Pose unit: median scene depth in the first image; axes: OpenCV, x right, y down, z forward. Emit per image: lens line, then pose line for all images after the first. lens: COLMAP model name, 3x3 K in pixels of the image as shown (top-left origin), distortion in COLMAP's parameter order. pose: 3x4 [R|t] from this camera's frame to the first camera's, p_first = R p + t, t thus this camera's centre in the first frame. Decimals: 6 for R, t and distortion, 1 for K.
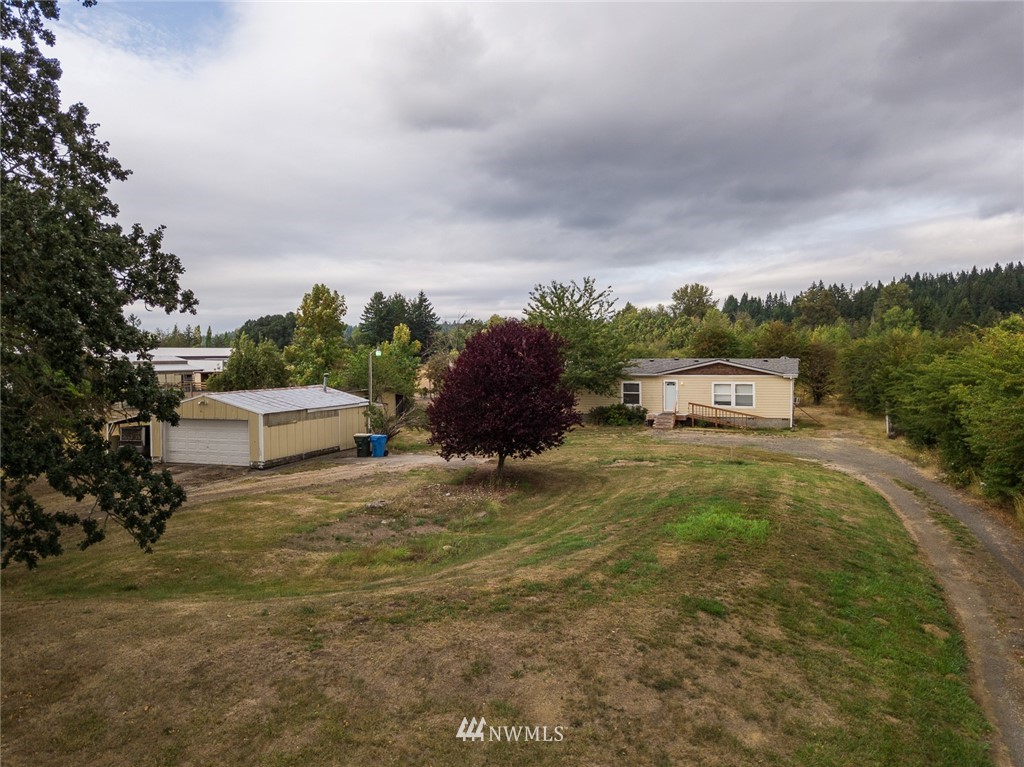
lens RADIAL K [[784.4, 0, 493.1], [0, 784.4, 381.2], [0, 0, 1]] dist [-0.011932, -0.006562]
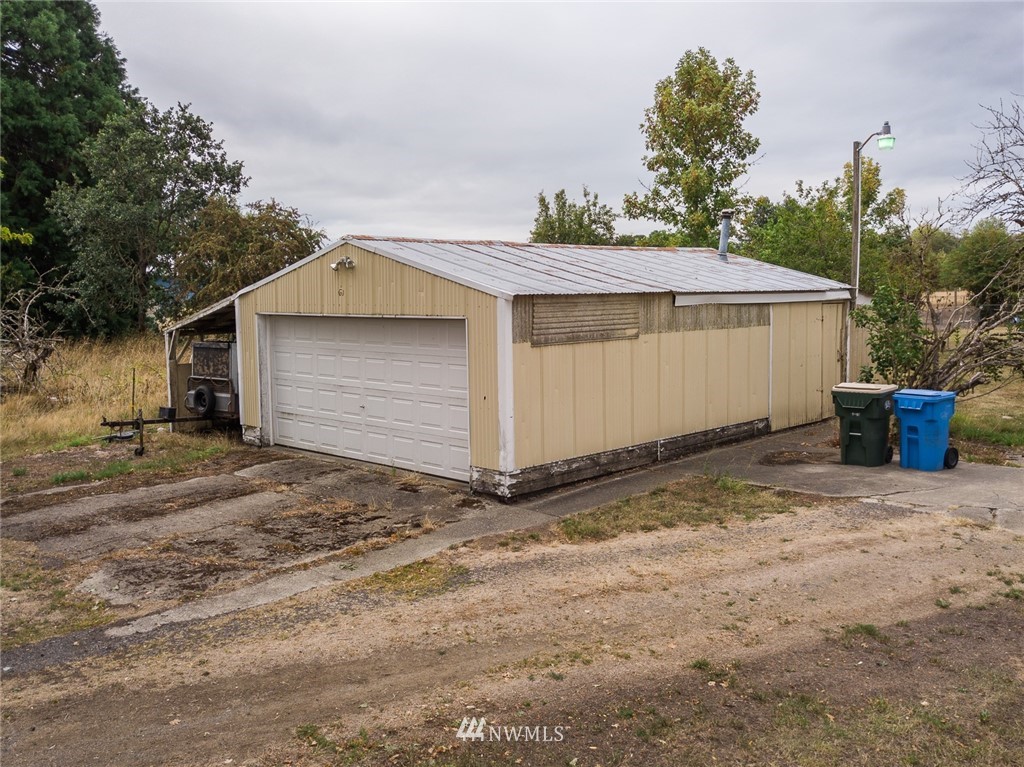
lens RADIAL K [[789.4, 0, 512.0], [0, 789.4, 383.5], [0, 0, 1]] dist [0.001988, 0.001490]
pose [[0.915431, 0.038280, -0.400651, -0.177878], [-0.009384, 0.997226, 0.073838, 0.049679], [0.402366, -0.063834, 0.913251, 0.723953]]
